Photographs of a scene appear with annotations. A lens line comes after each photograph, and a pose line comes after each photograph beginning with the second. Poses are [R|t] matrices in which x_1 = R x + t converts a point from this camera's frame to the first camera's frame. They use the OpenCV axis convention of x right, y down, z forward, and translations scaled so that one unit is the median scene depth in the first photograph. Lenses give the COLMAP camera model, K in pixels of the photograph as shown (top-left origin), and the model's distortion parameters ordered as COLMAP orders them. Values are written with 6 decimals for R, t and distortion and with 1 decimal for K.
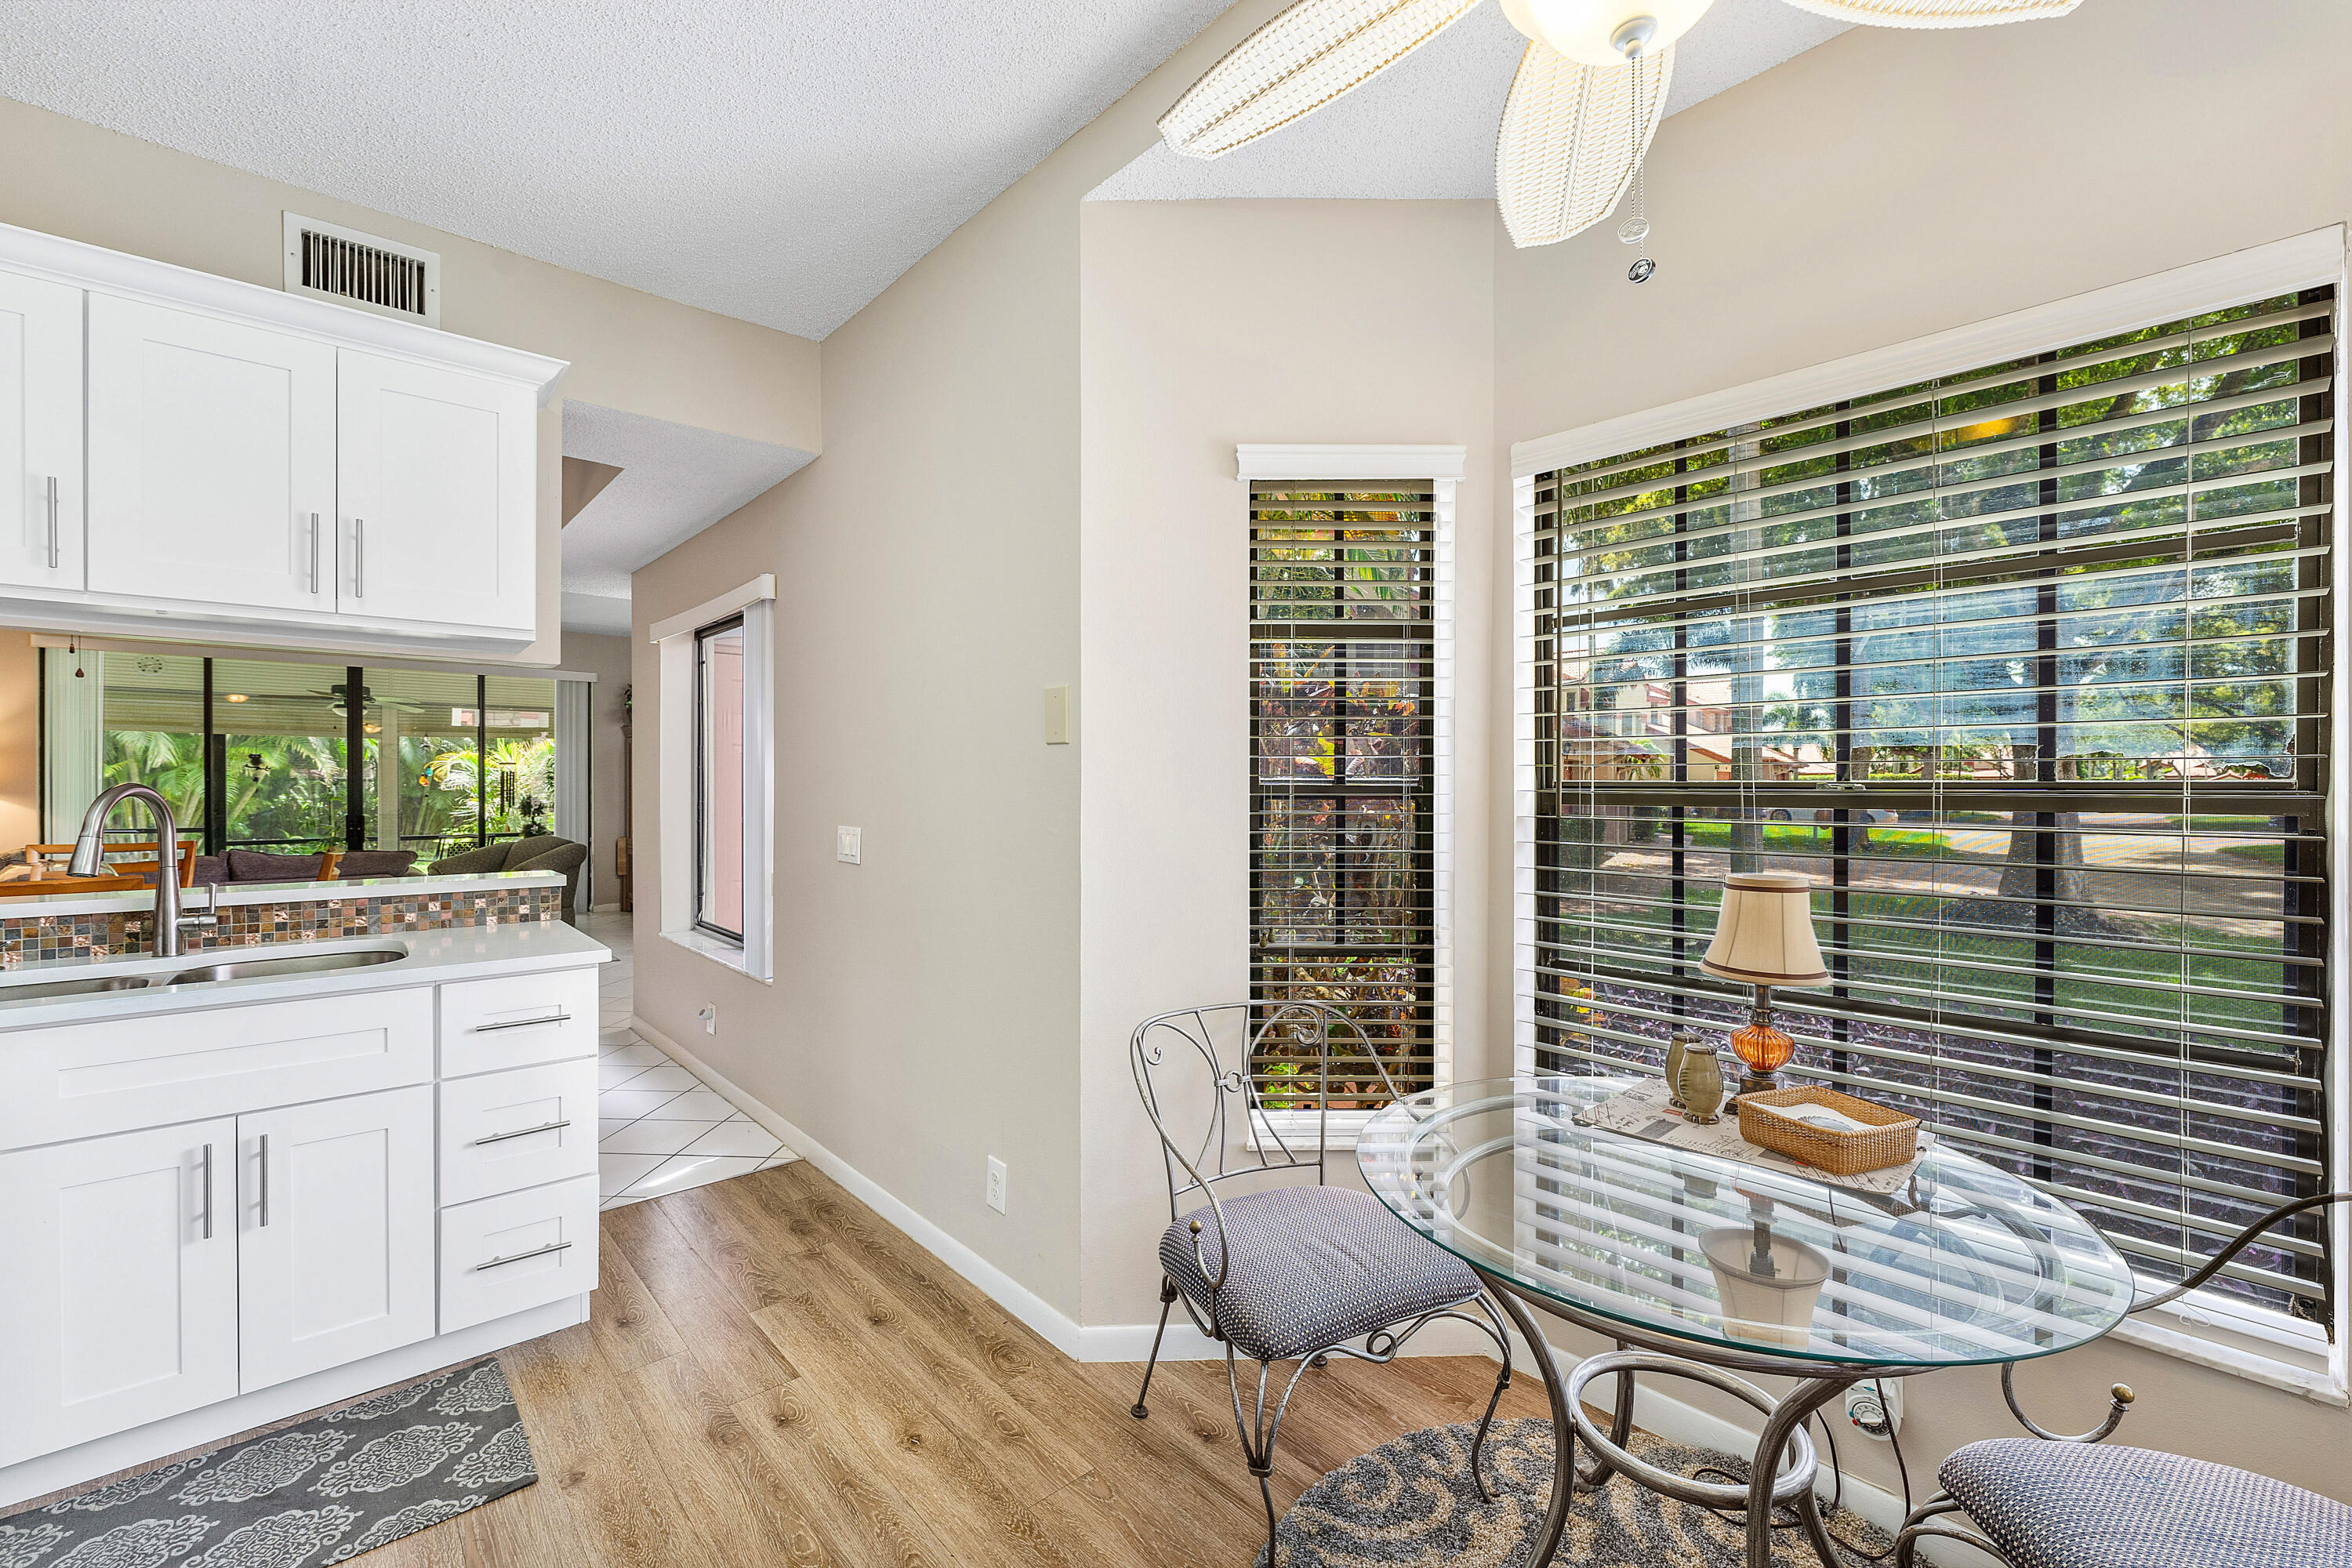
lens RADIAL K [[965.5, 0, 1176.0], [0, 965.5, 784.0], [0, 0, 1]] dist [-0.004102, -0.000148]
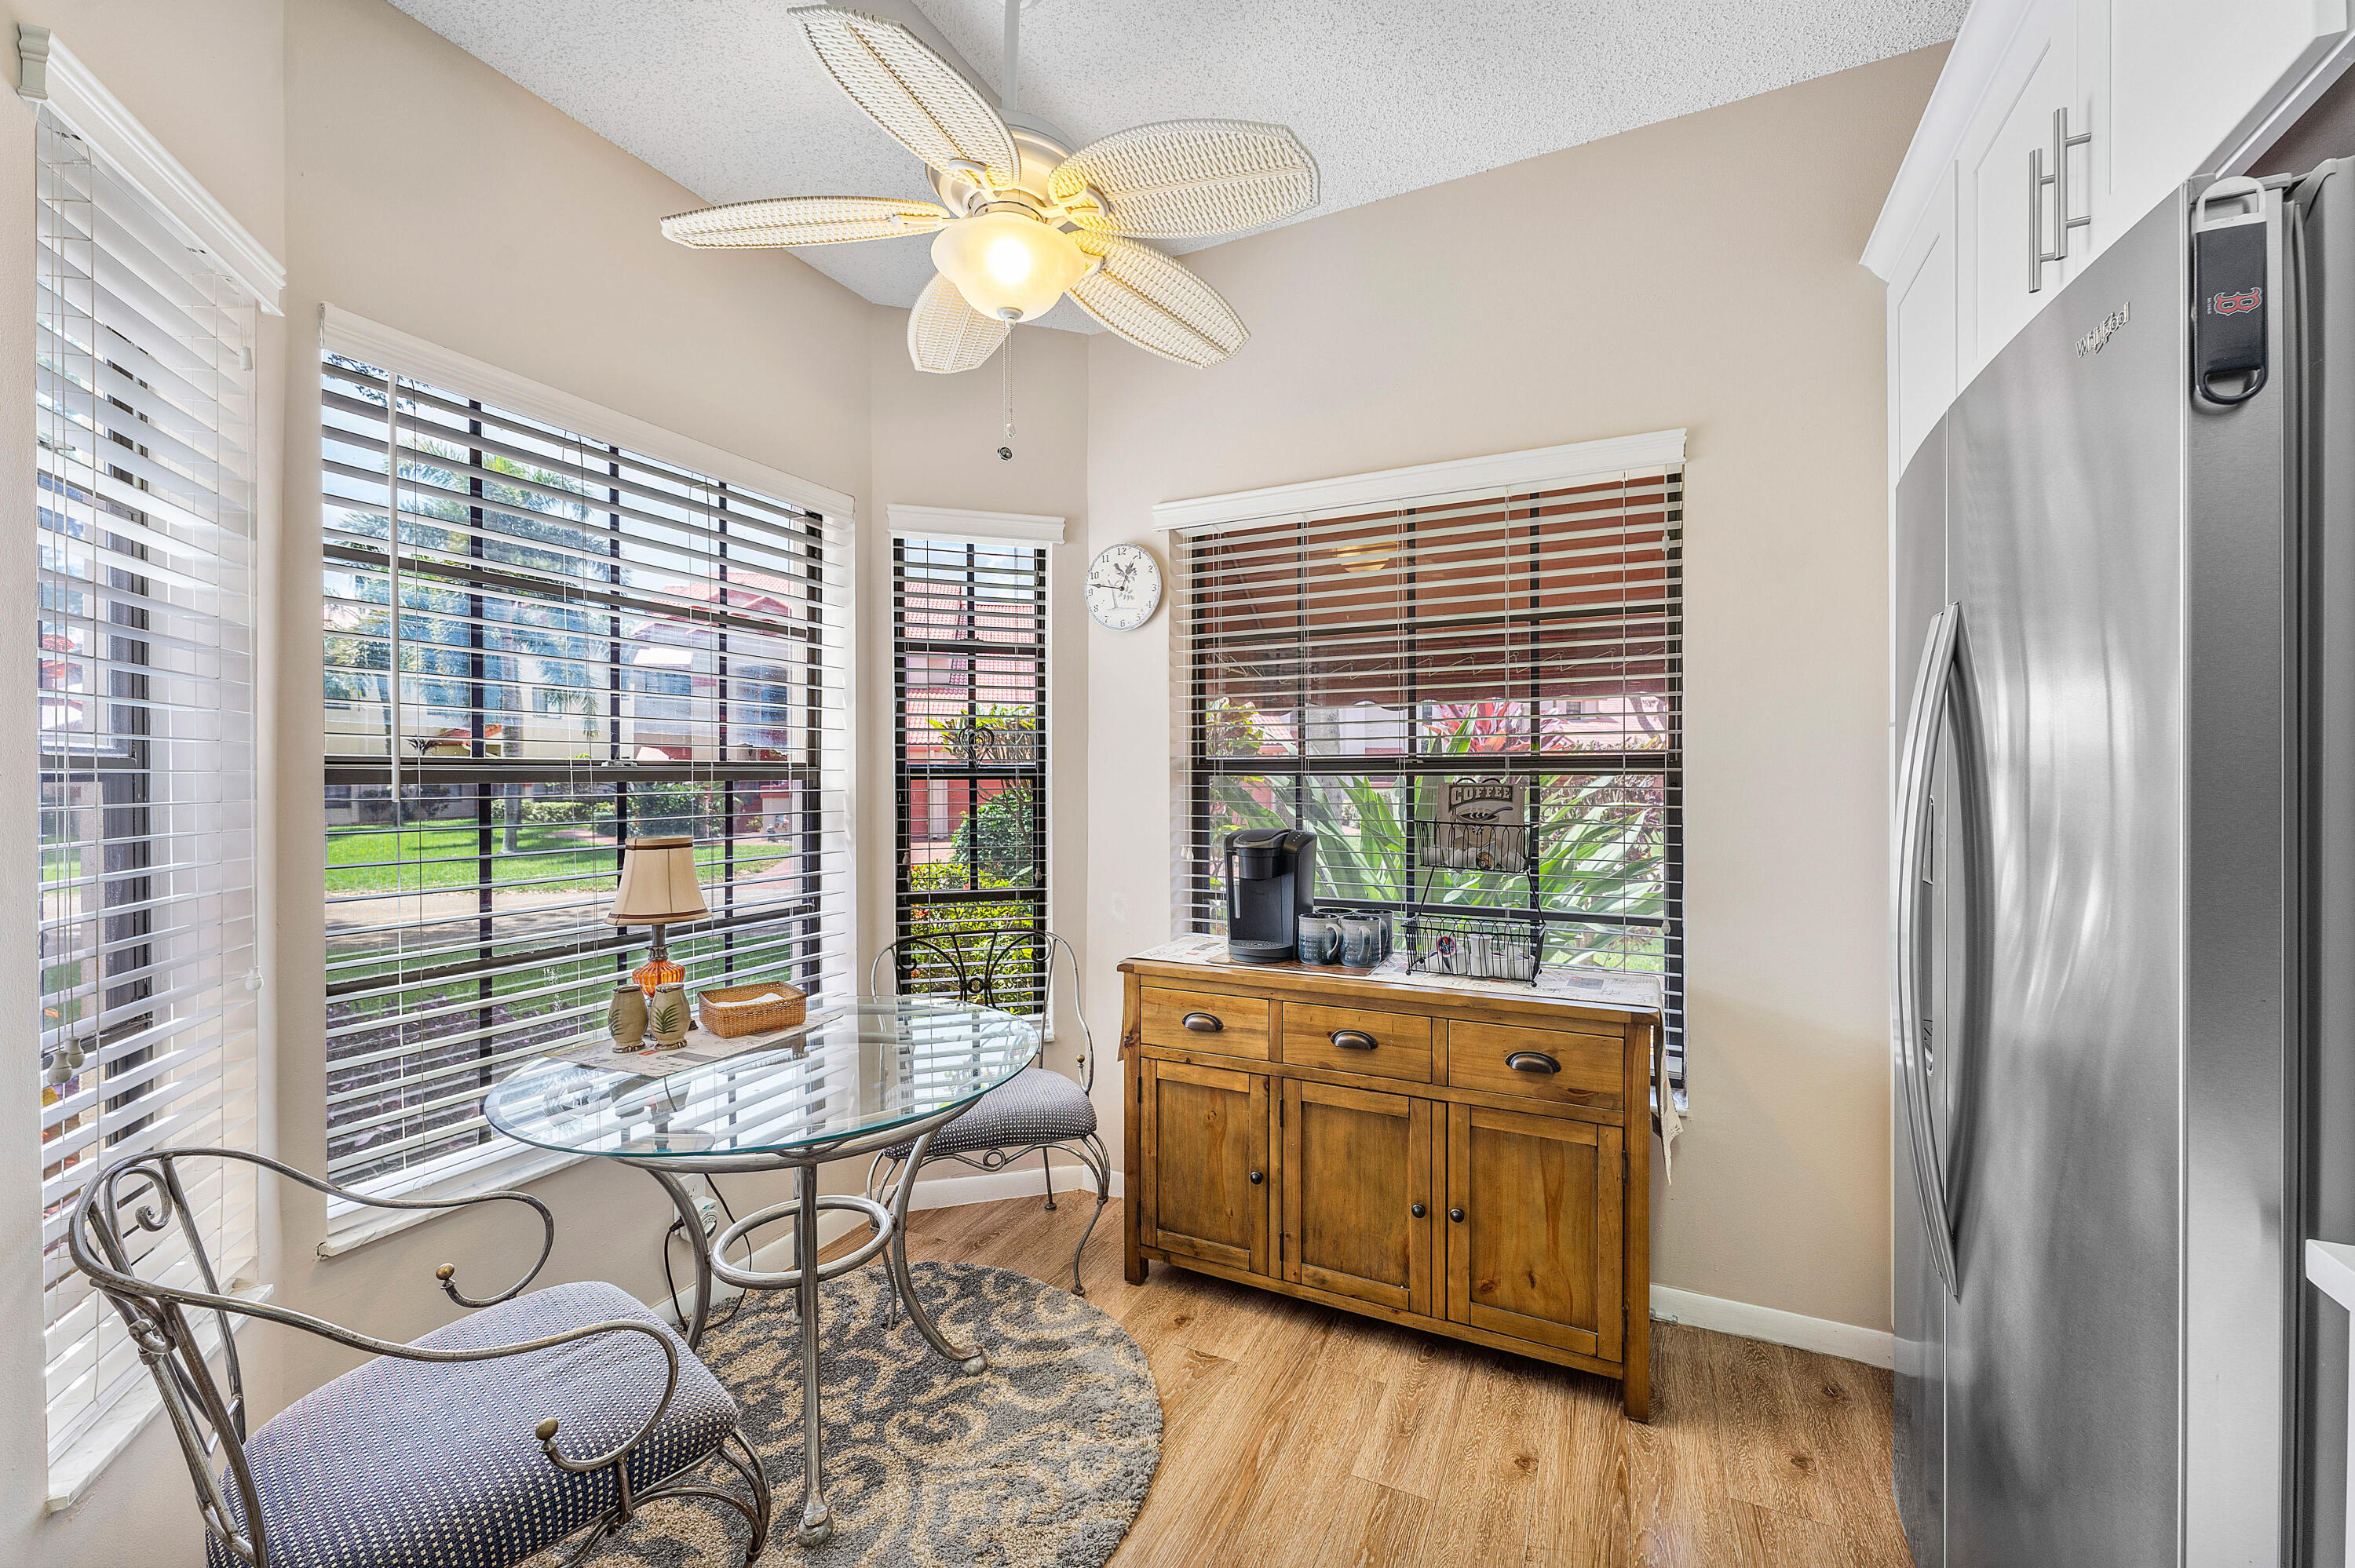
lens RADIAL K [[942.9, 0, 1180.0], [0, 942.9, 783.5], [0, 0, 1]] dist [0.000040, -0.000235]
pose [[-0.380130, -0.009004, 0.924889, -0.502036], [0.003043, 0.999935, 0.010985, 0.012509], [-0.924928, 0.006990, -0.380078, 0.582615]]
